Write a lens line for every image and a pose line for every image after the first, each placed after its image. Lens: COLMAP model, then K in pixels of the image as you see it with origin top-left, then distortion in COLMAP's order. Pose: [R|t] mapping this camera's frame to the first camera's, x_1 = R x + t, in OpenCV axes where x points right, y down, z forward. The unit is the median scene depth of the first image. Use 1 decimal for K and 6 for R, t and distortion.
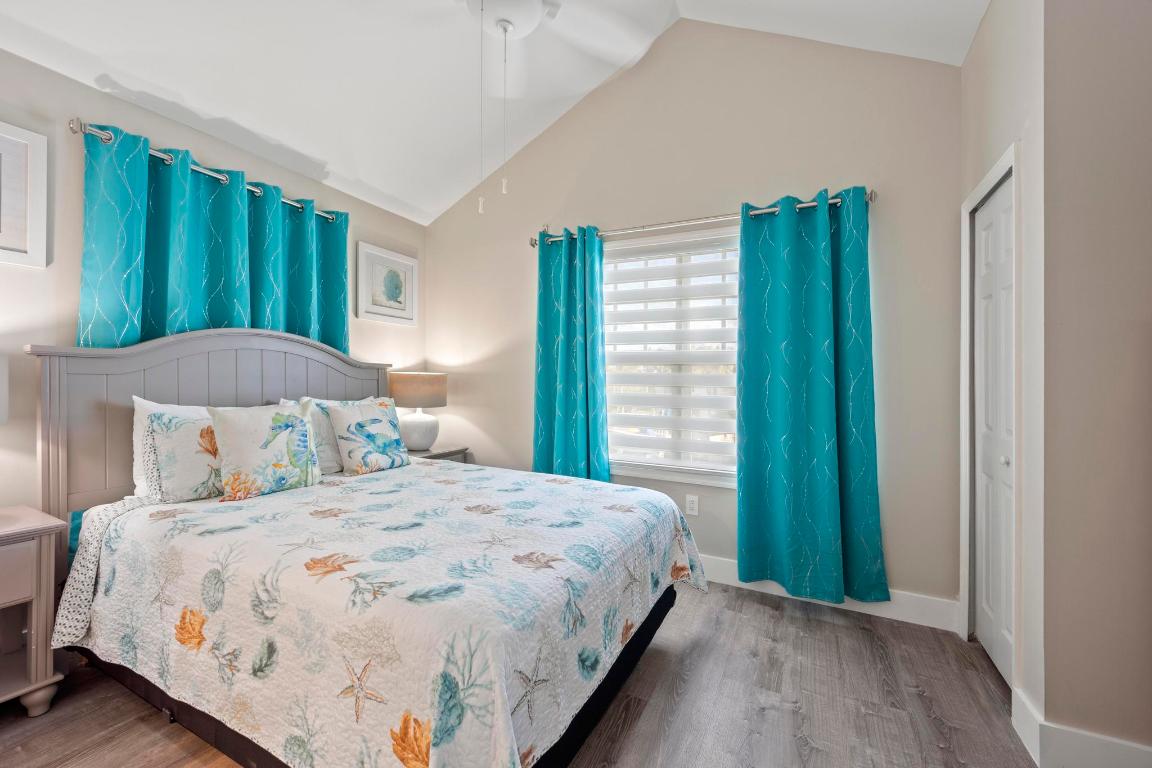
lens RADIAL K [[465.1, 0, 568.5], [0, 465.1, 384.3], [0, 0, 1]] dist [0.015575, -0.000299]
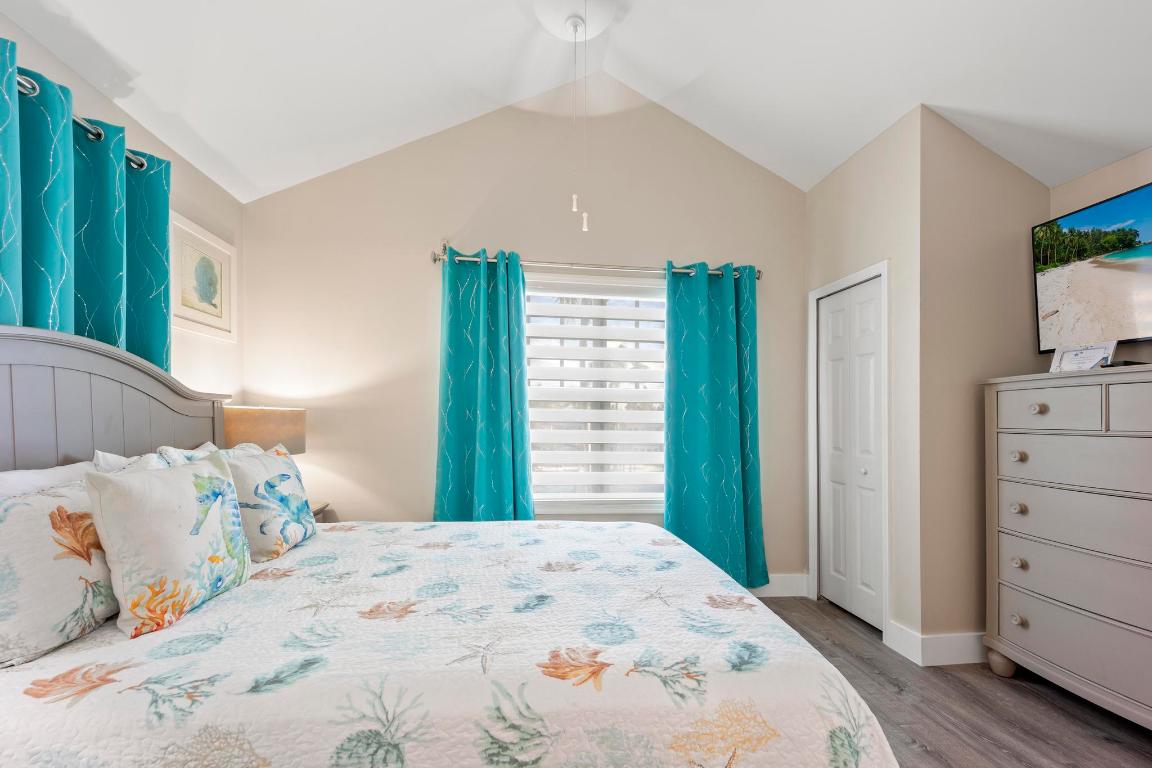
lens RADIAL K [[467.8, 0, 574.1], [0, 467.8, 421.2], [0, 0, 1]] dist [0.019525, -0.009455]
pose [[0.837696, -0.008655, 0.546068, -0.447371], [0.005418, 0.999957, 0.007537, -0.008585], [-0.546110, -0.003355, 0.837707, 0.173835]]
